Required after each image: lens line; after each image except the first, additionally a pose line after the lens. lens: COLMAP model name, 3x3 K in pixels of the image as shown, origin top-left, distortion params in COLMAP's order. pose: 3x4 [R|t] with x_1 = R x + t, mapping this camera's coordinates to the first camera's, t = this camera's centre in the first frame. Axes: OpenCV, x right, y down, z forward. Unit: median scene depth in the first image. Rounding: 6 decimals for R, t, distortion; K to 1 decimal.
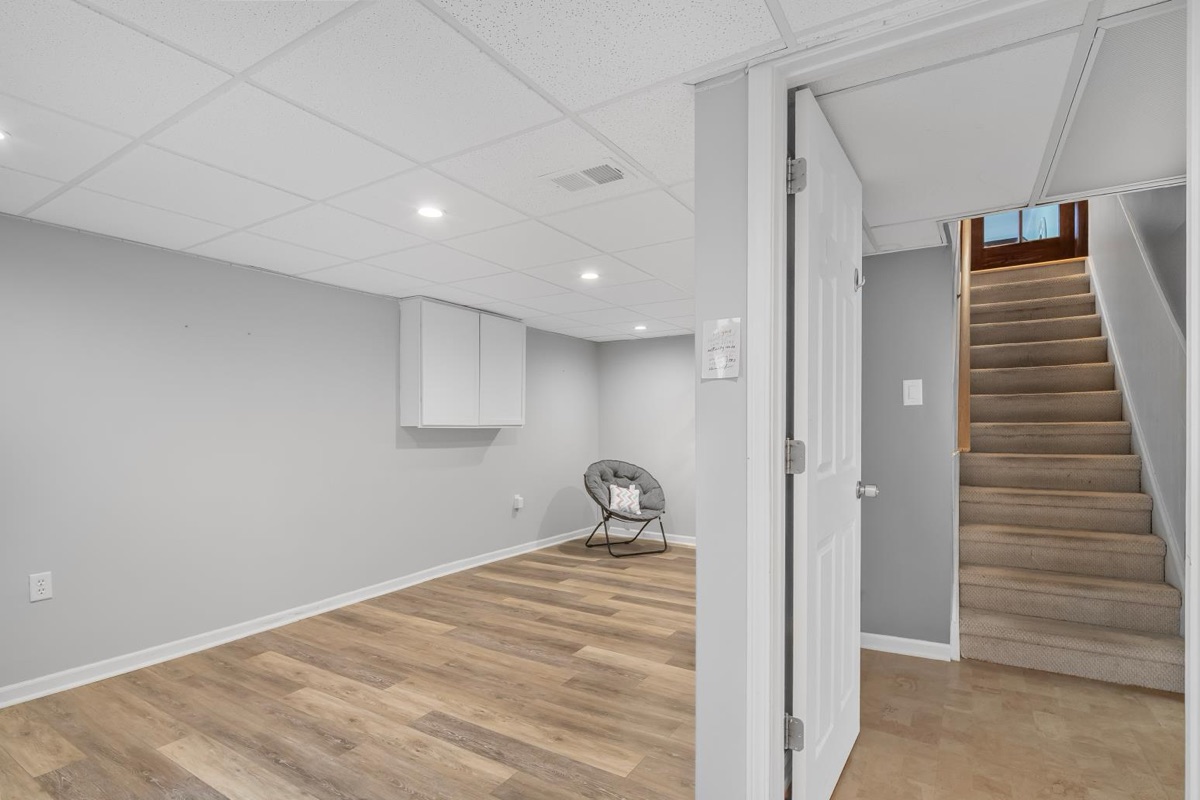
lens RADIAL K [[592.7, 0, 593.0], [0, 592.7, 421.0], [0, 0, 1]] dist [-0.000736, -0.001755]
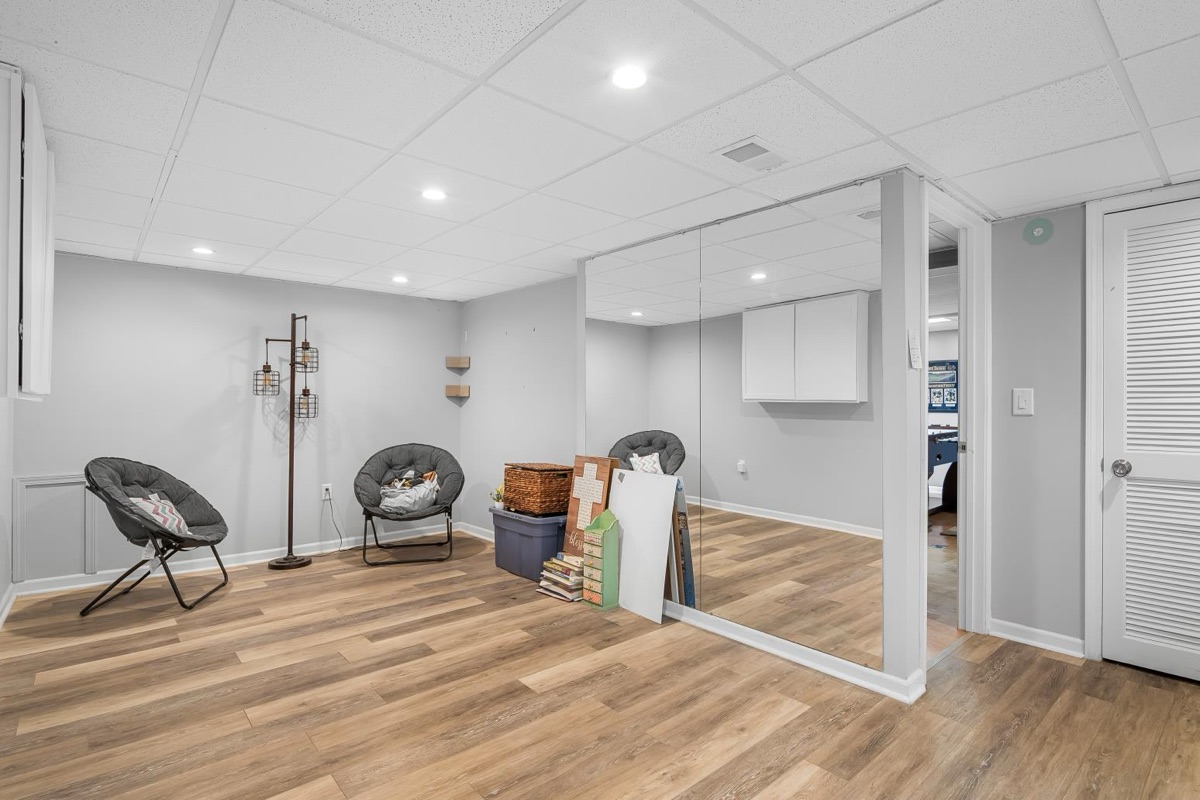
lens RADIAL K [[592.7, 0, 593.0], [0, 592.7, 421.0], [0, 0, 1]] dist [-0.000736, -0.001755]
pose [[0.284416, -0.023372, 0.958416, -0.646171], [-0.012745, 0.999522, 0.028157, 0.009379], [-0.958616, -0.020223, 0.283982, 0.607272]]
